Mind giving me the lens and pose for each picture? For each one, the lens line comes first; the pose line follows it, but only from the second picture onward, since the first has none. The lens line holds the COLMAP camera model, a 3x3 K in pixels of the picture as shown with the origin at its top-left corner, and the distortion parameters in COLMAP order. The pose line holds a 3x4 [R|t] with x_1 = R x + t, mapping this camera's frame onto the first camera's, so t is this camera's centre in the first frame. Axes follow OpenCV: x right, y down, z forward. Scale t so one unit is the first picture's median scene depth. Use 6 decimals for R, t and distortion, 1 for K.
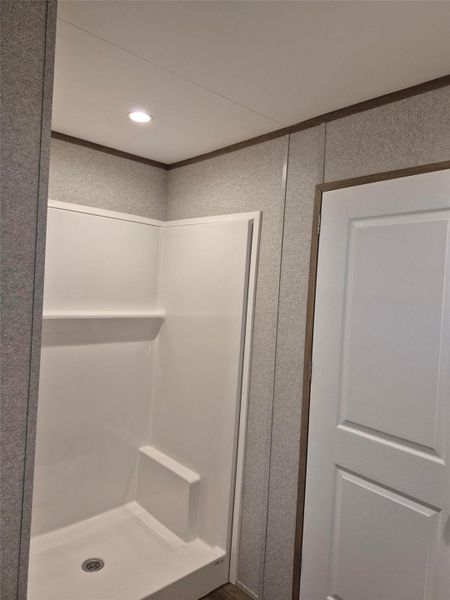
lens RADIAL K [[416.9, 0, 221.9], [0, 416.9, 301.2], [0, 0, 1]] dist [0.086059, -0.089421]
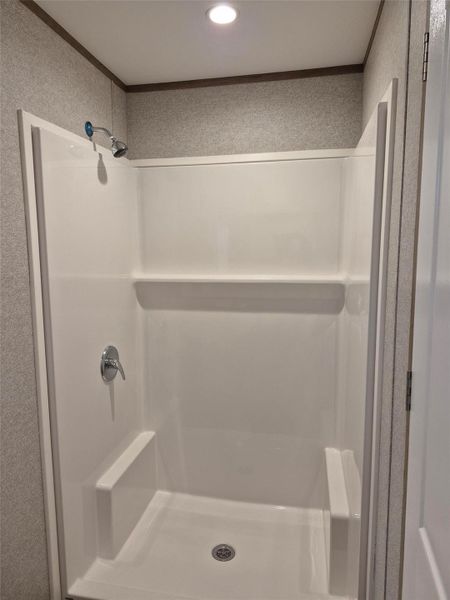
lens RADIAL K [[416.9, 0, 222.5], [0, 416.9, 300.0], [0, 0, 1]] dist [0.086059, -0.089421]
pose [[0.580904, 0.040763, -0.812951, 0.347458], [0.011667, 0.998226, 0.058390, 0.022986], [0.813889, -0.043404, 0.579397, 0.417249]]
